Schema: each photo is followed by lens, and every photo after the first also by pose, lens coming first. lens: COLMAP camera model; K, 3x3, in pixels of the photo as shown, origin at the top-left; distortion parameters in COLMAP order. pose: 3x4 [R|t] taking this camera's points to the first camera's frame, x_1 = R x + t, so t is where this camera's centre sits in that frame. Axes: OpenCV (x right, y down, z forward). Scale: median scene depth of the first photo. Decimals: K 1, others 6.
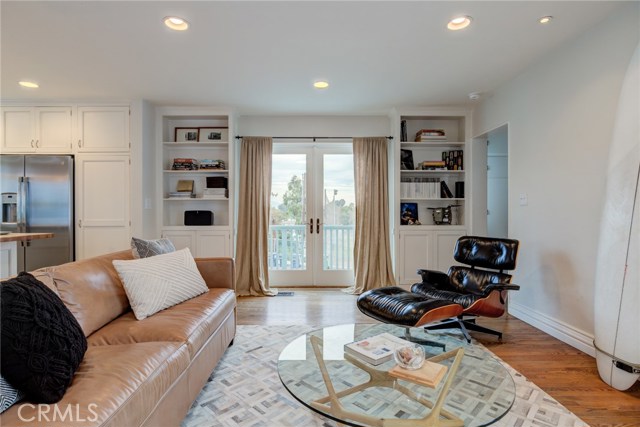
lens RADIAL K [[328.2, 0, 318.1], [0, 328.2, 210.1], [0, 0, 1]] dist [-0.005187, -0.000428]
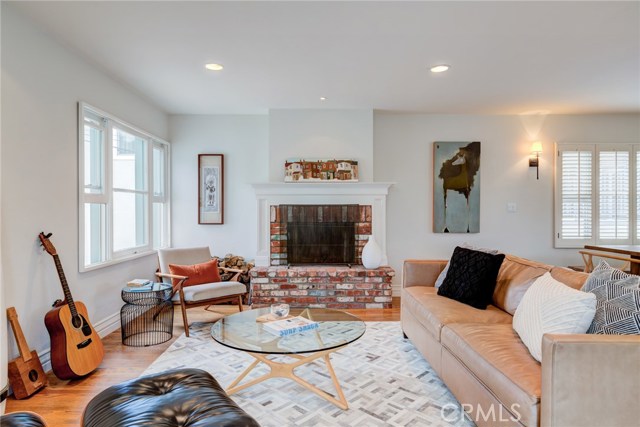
lens RADIAL K [[395.1, 0, 319.7], [0, 395.1, 213.0], [0, 0, 1]] dist [0.010110, 0.000640]
pose [[-0.999848, 0.004720, -0.016767, 0.087270], [0.004493, 0.999899, 0.013517, -0.046828], [0.016829, 0.013440, -0.999768, 2.304929]]
